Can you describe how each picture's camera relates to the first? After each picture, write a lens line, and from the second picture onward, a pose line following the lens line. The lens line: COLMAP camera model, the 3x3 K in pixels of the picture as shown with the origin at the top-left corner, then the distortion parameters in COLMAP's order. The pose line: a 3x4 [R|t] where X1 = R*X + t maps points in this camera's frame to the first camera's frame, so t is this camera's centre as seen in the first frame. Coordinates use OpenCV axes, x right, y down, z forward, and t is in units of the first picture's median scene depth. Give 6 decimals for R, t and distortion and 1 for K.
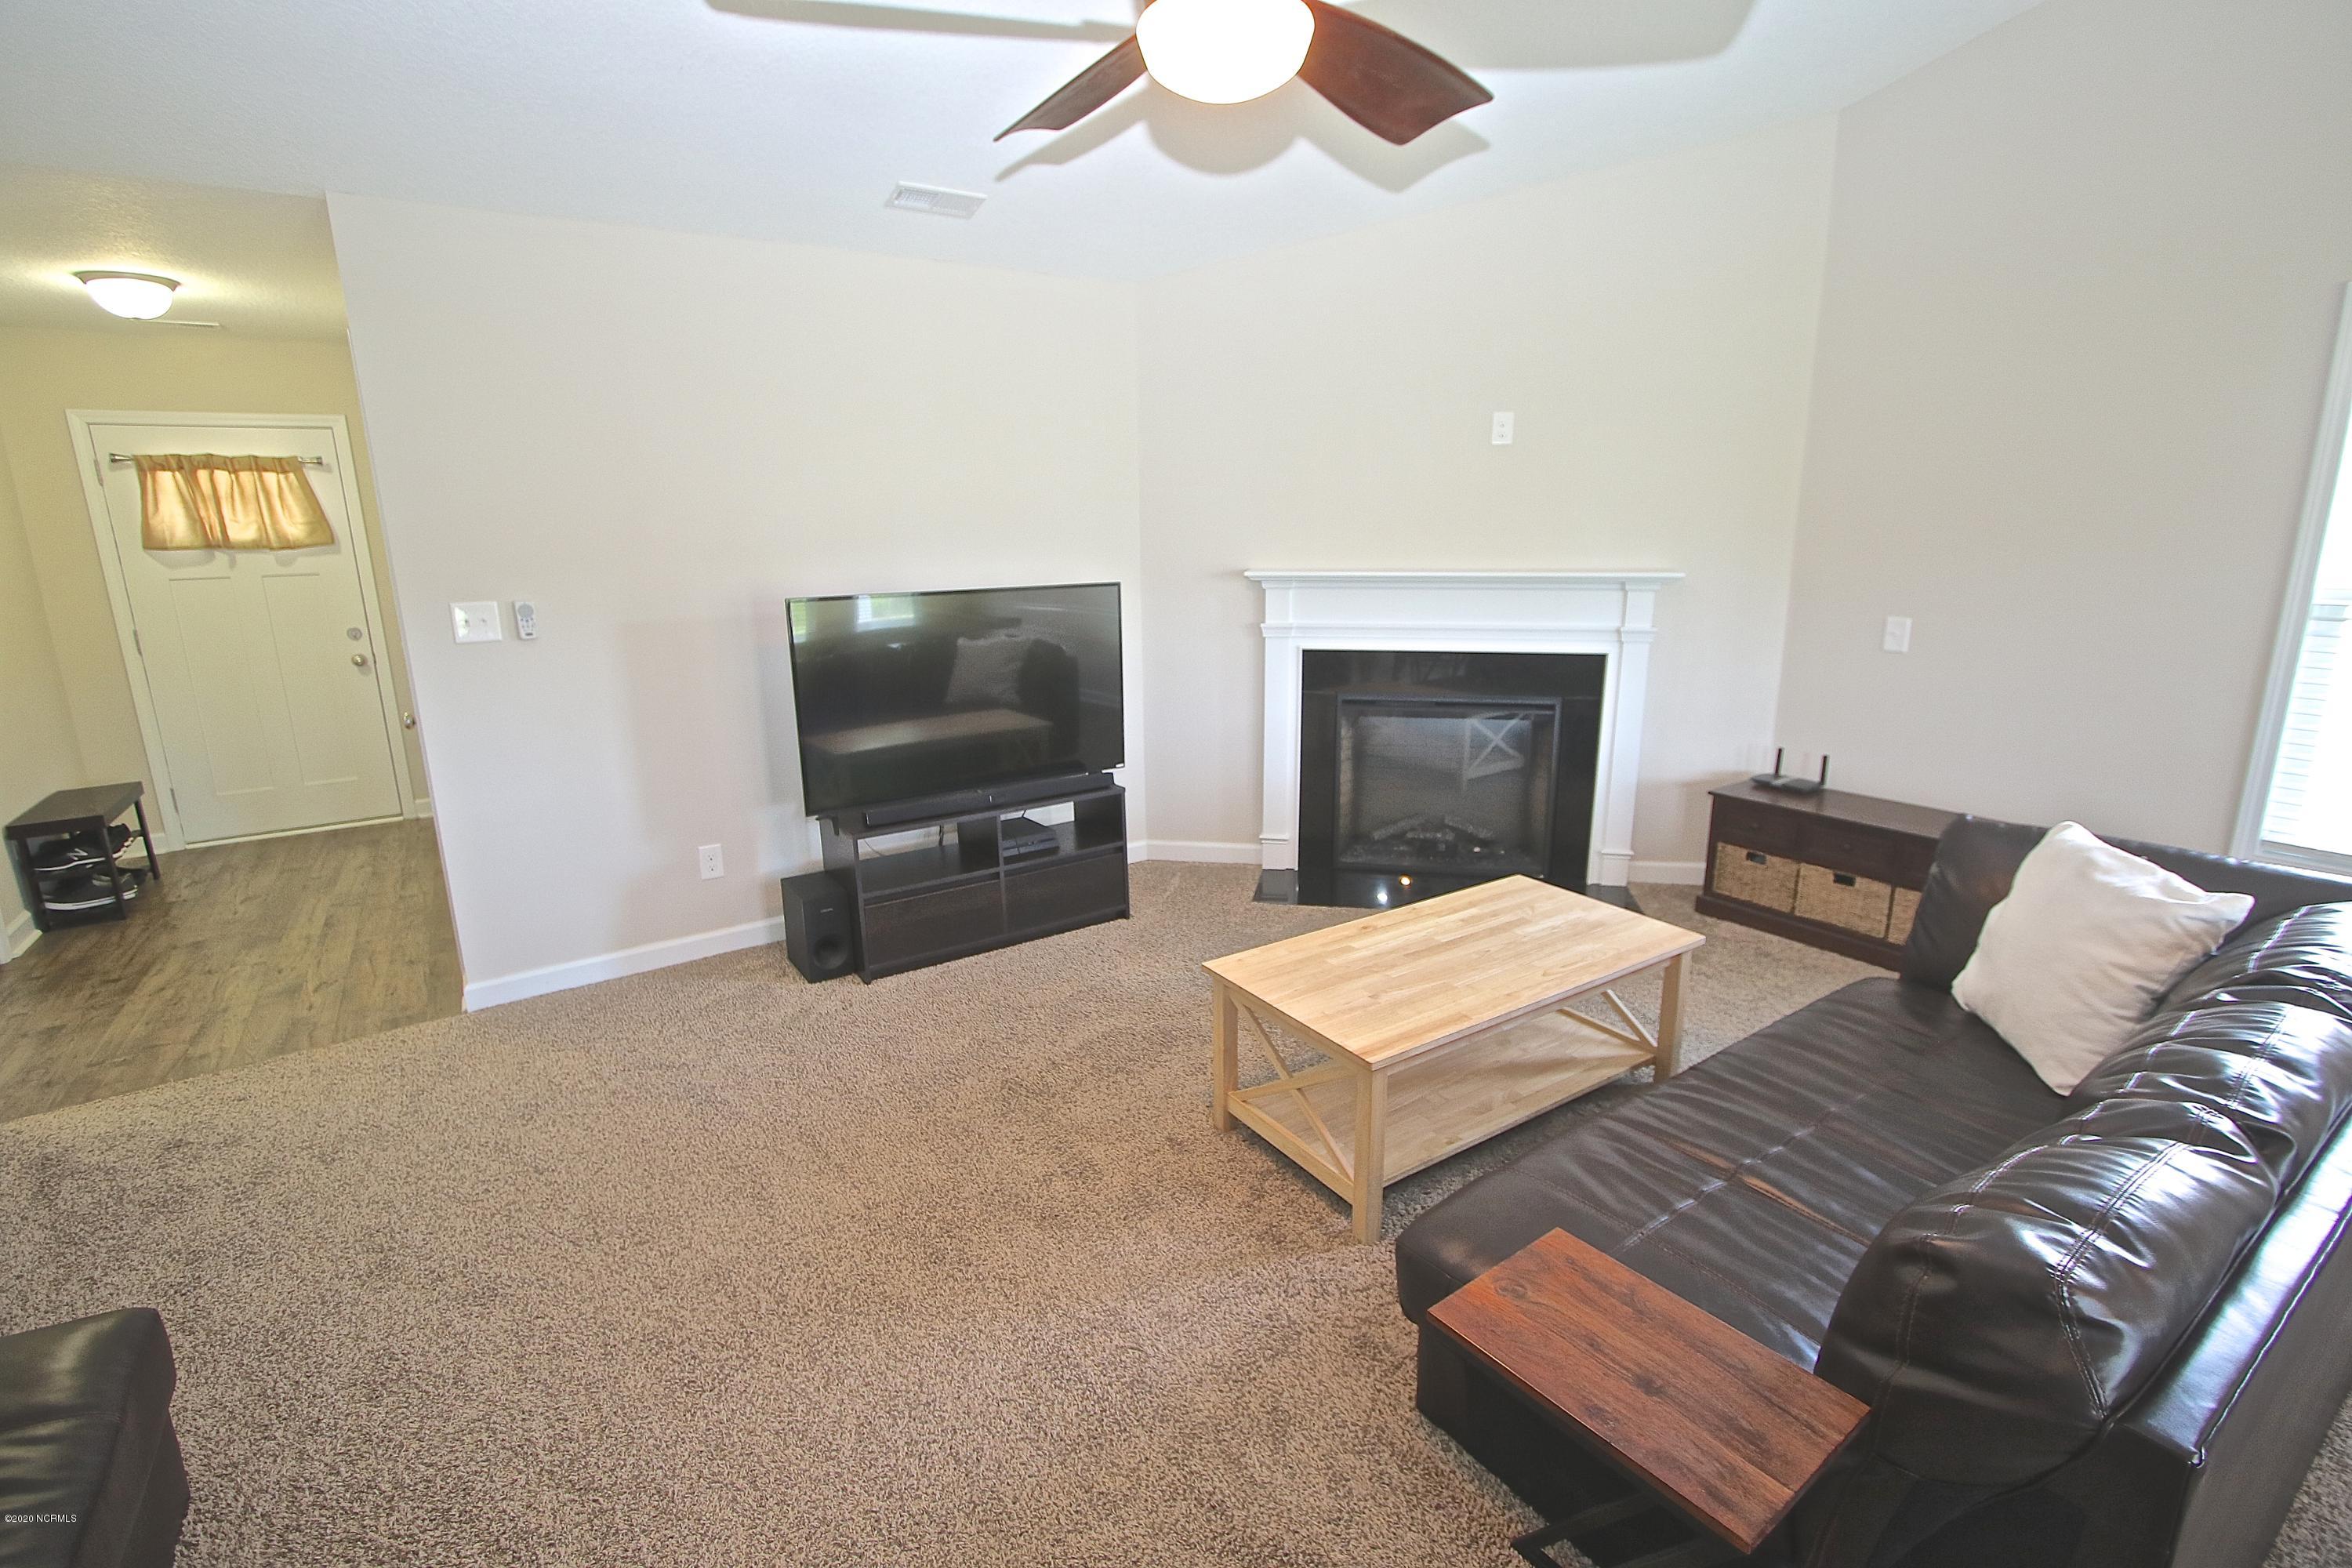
lens RADIAL K [[1074.8, 0, 1179.6], [0, 1074.8, 767.9], [0, 0, 1]] dist [-0.021694, 0.004424]
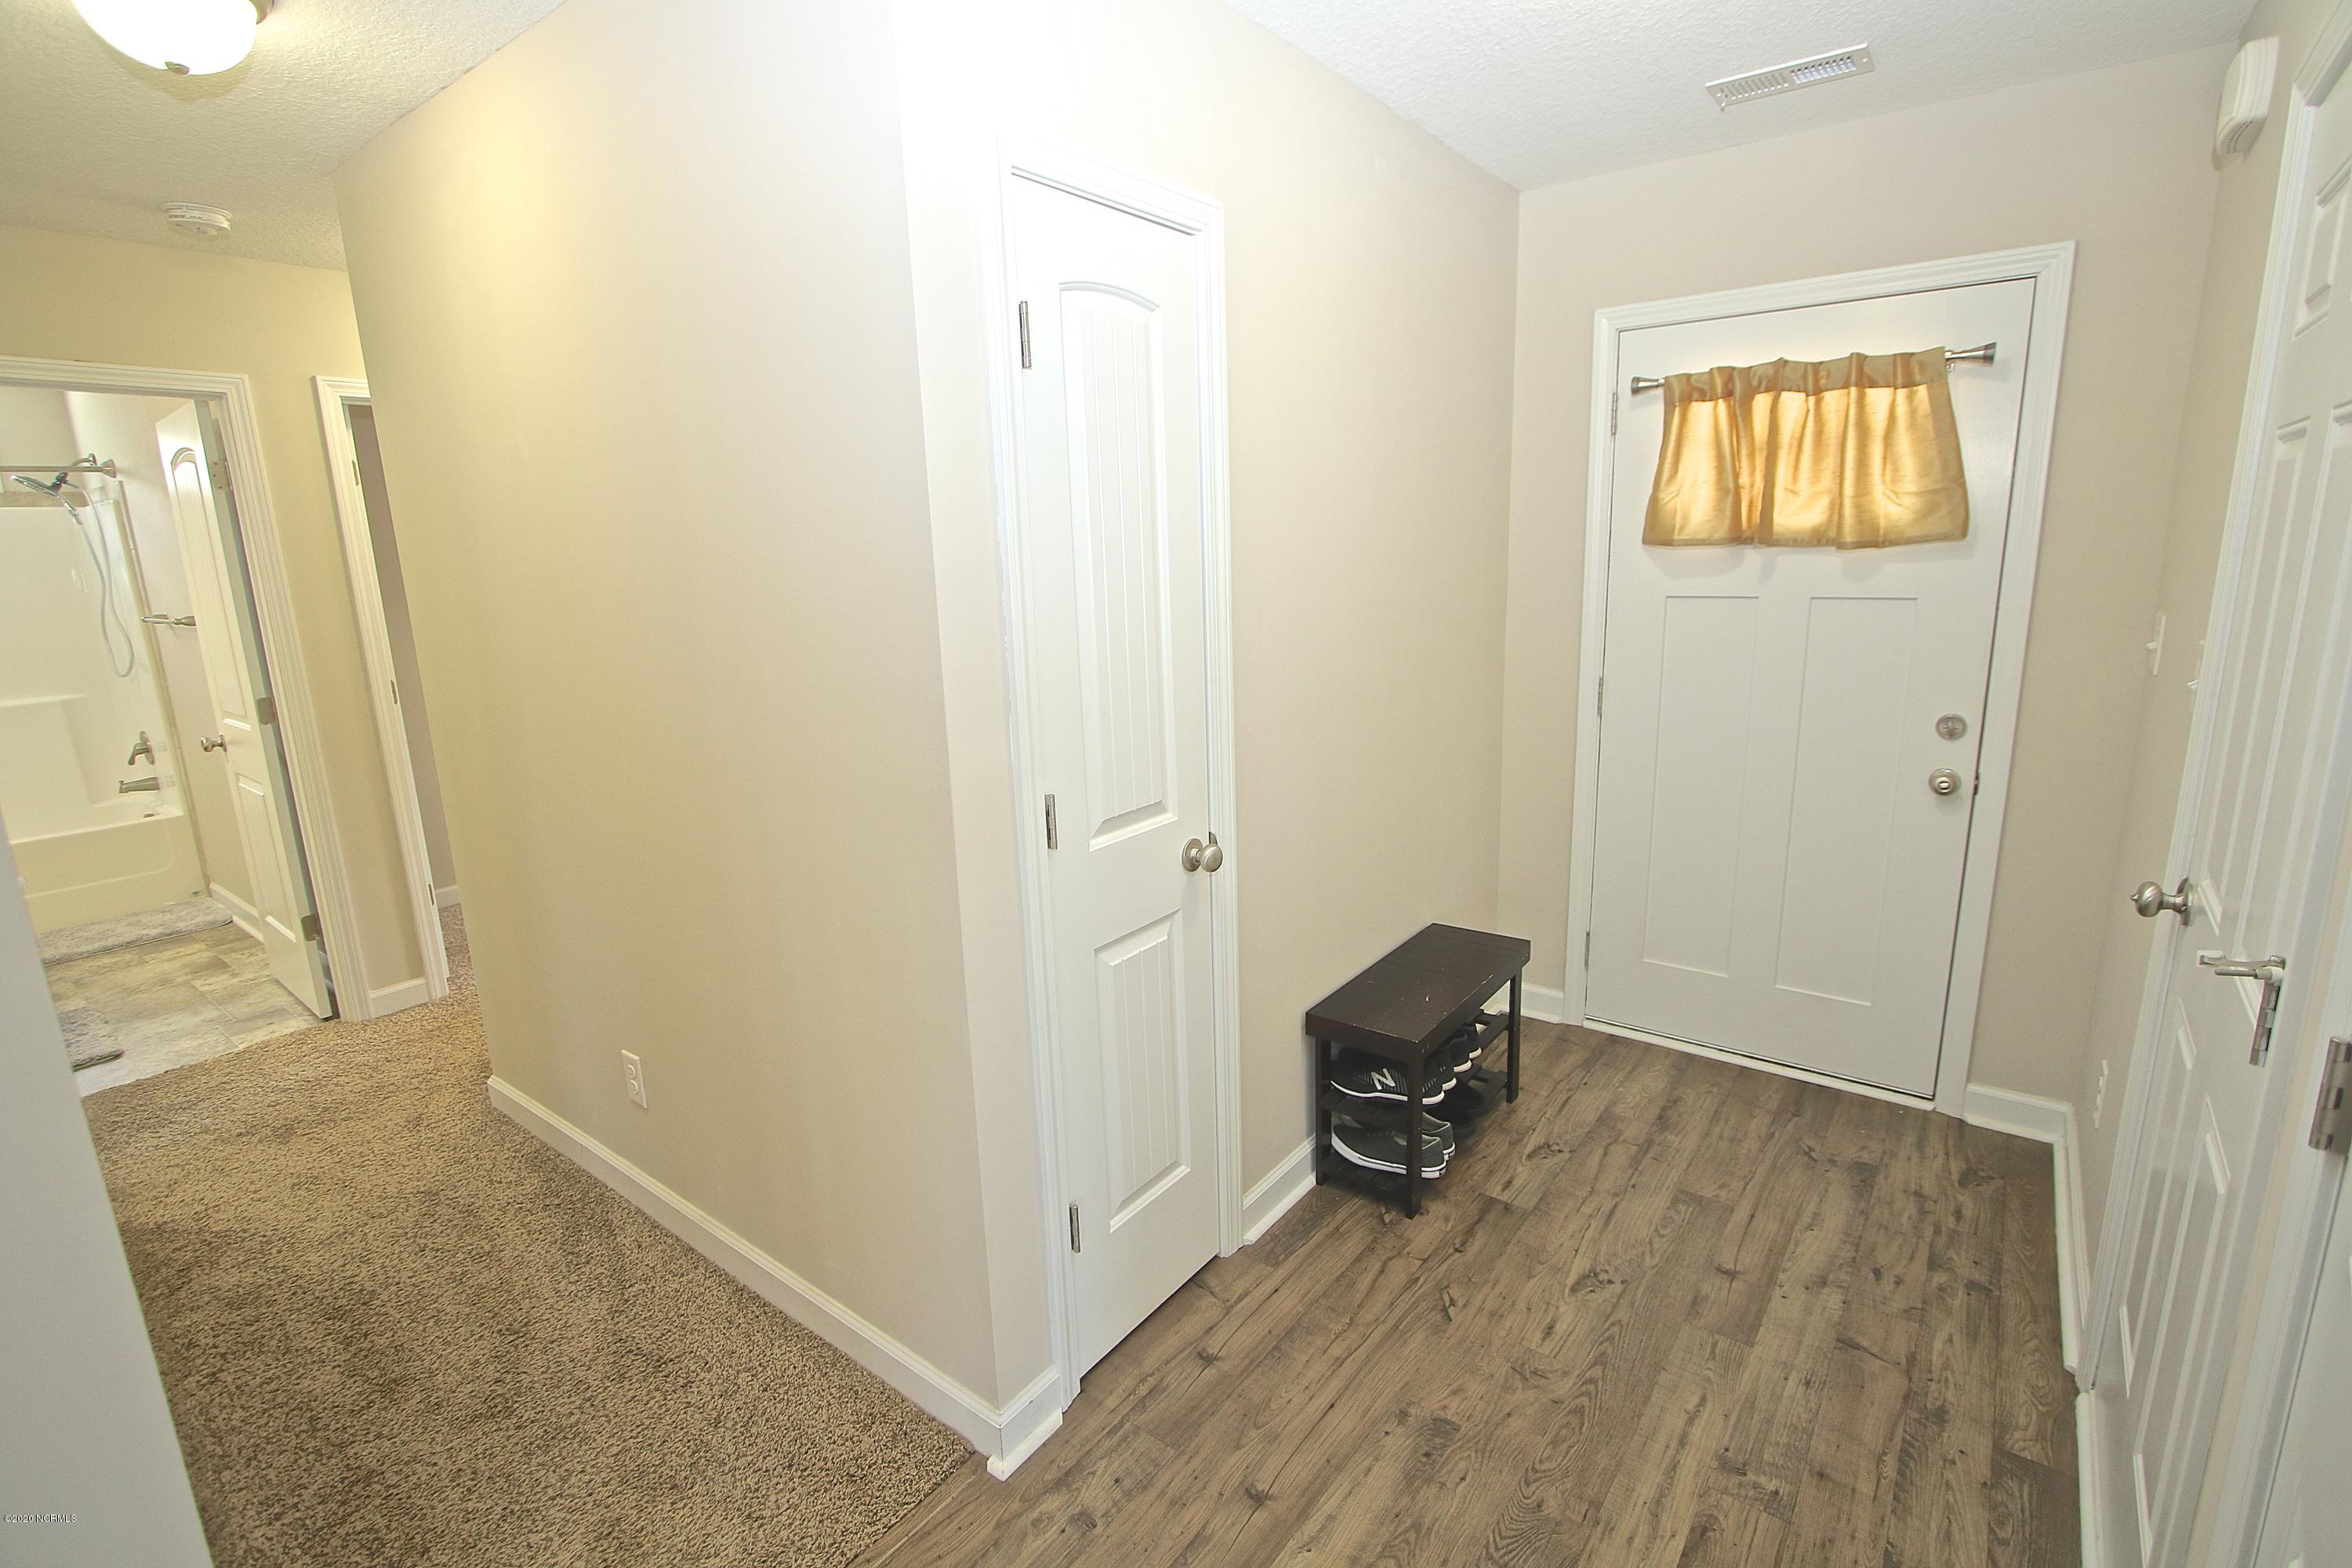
lens RADIAL K [[1078.4, 0, 1181.7], [0, 1078.4, 768.6], [0, 0, 1]] dist [-0.015326, 0.000577]
pose [[0.320102, 0.203845, -0.925193, -0.567351], [-0.190750, 0.970445, 0.147819, -0.145726], [0.927981, 0.129164, 0.349525, 0.664715]]
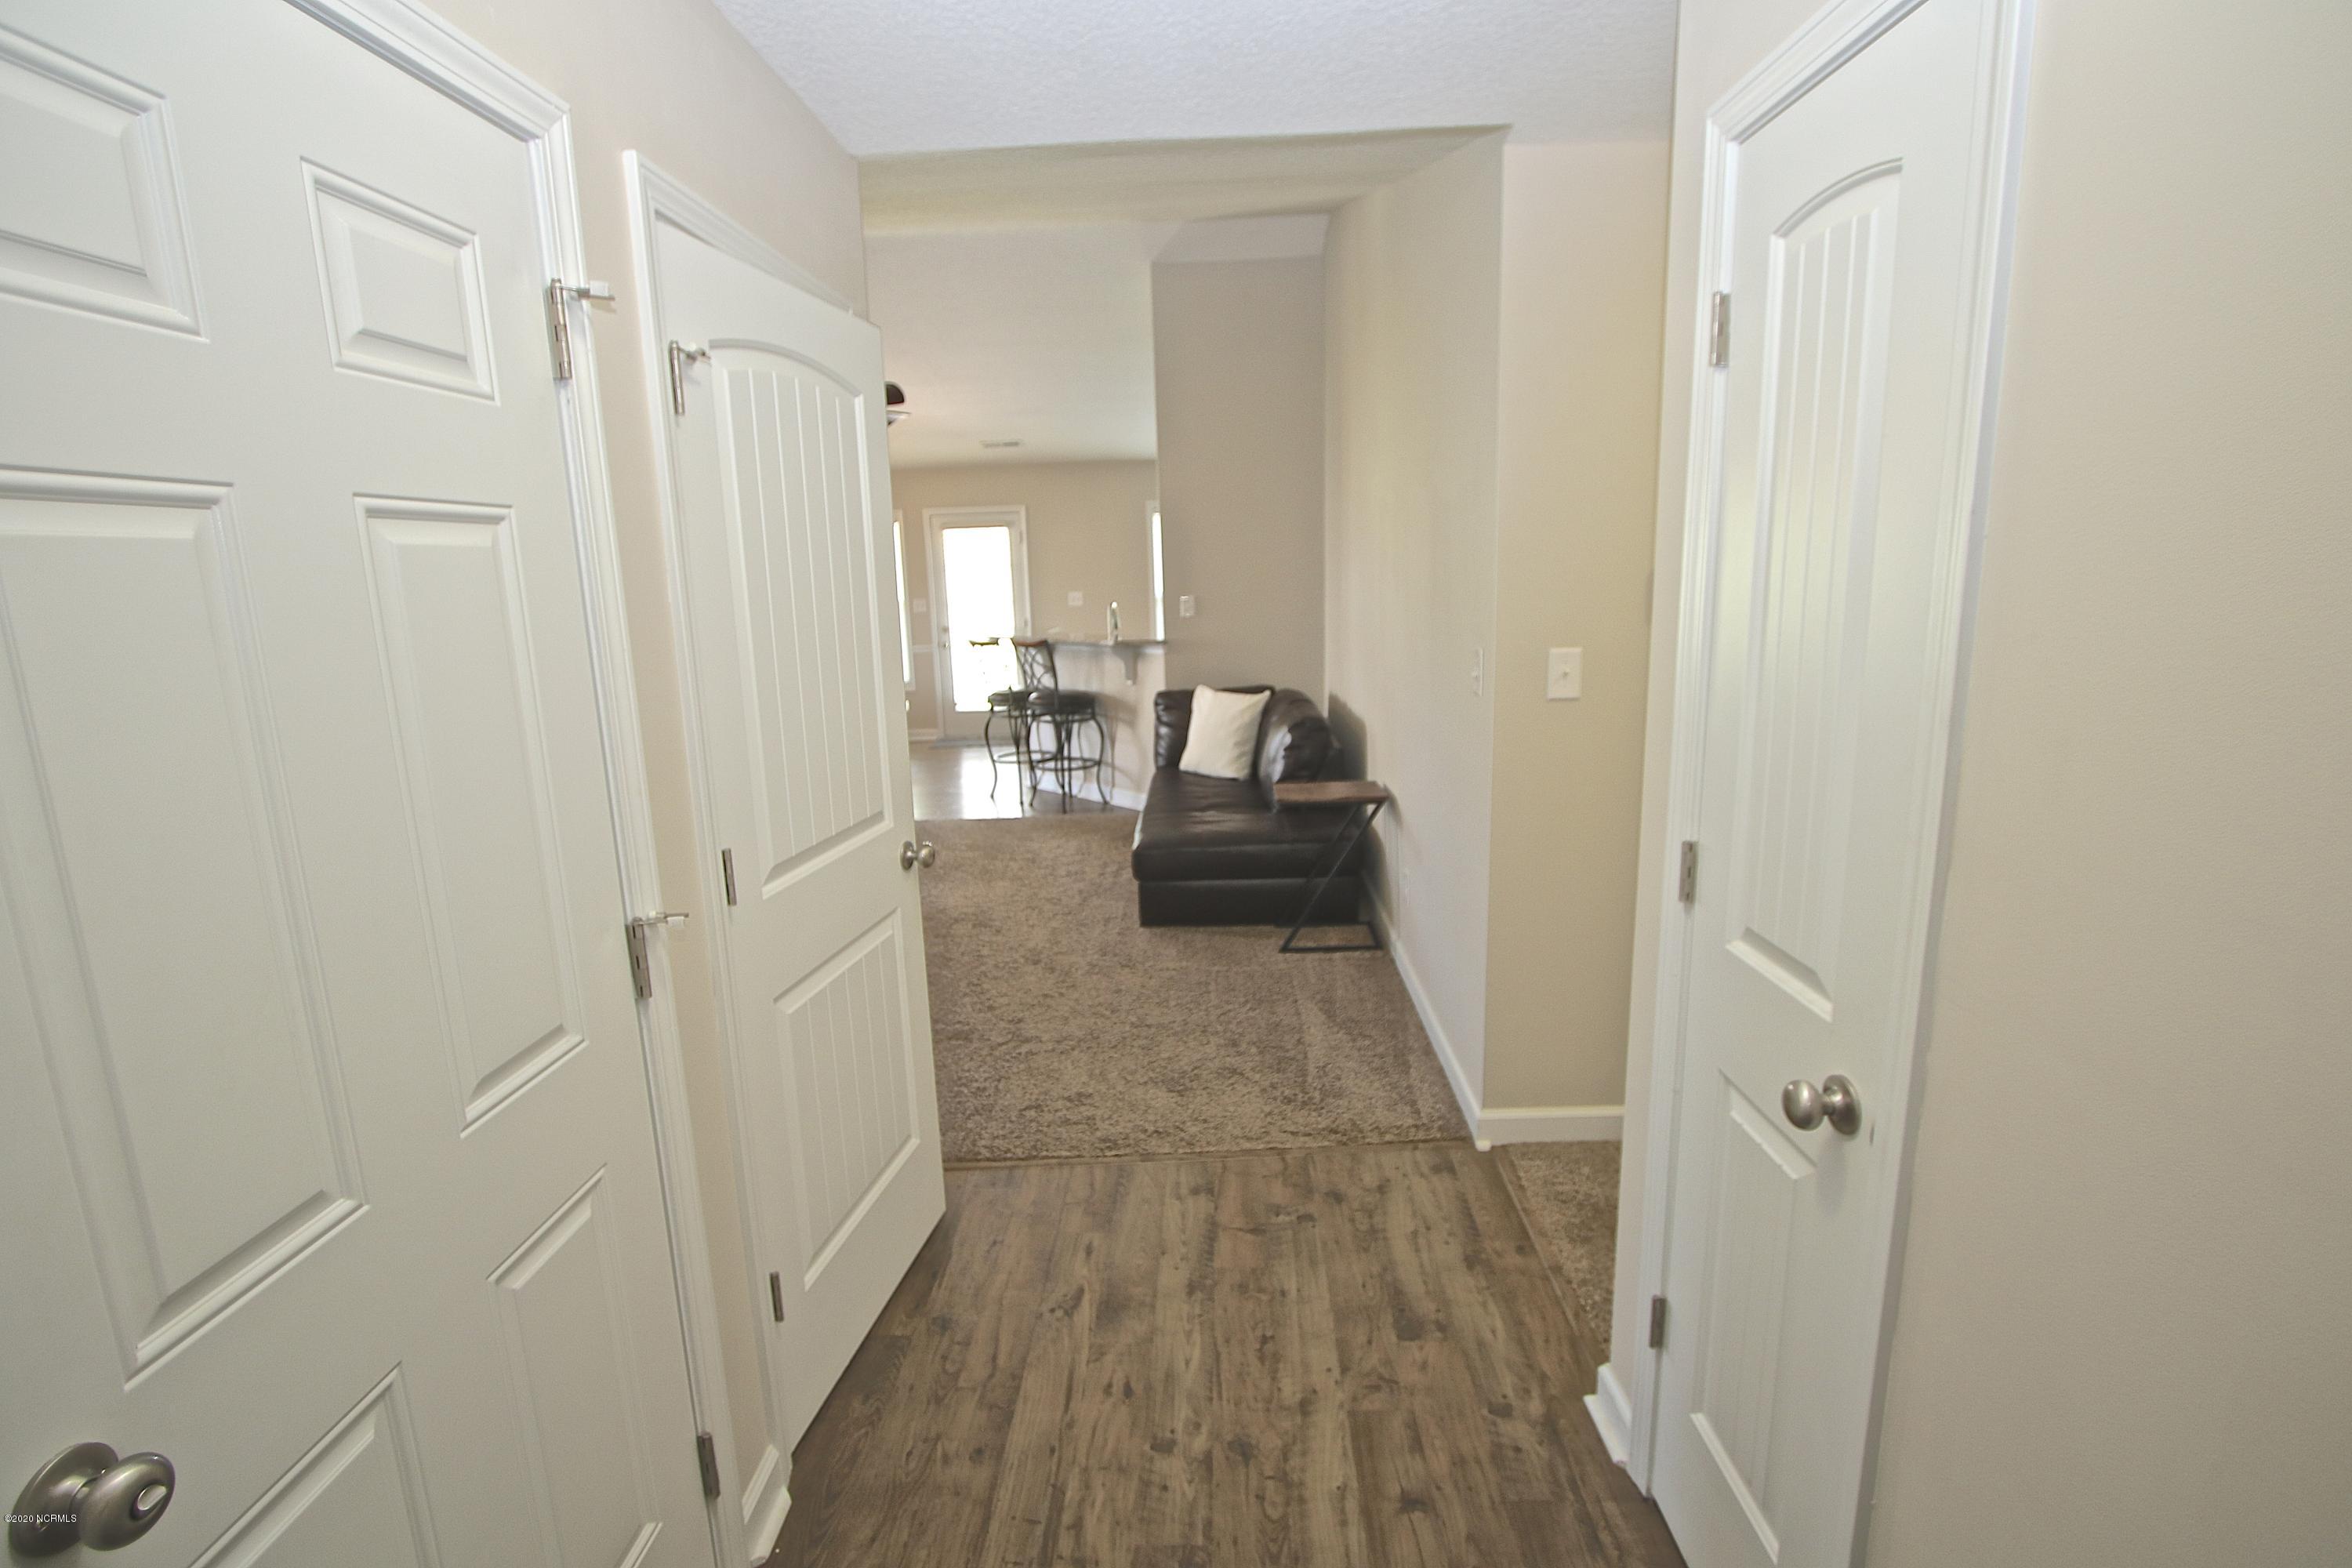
lens RADIAL K [[1078.4, 0, 1181.7], [0, 1078.4, 768.6], [0, 0, 1]] dist [-0.015326, 0.000577]
pose [[-0.813034, -0.065086, 0.578567, -1.020162], [0.176499, 0.919417, 0.351455, -0.245374], [-0.554819, 0.387861, -0.736030, 1.106902]]
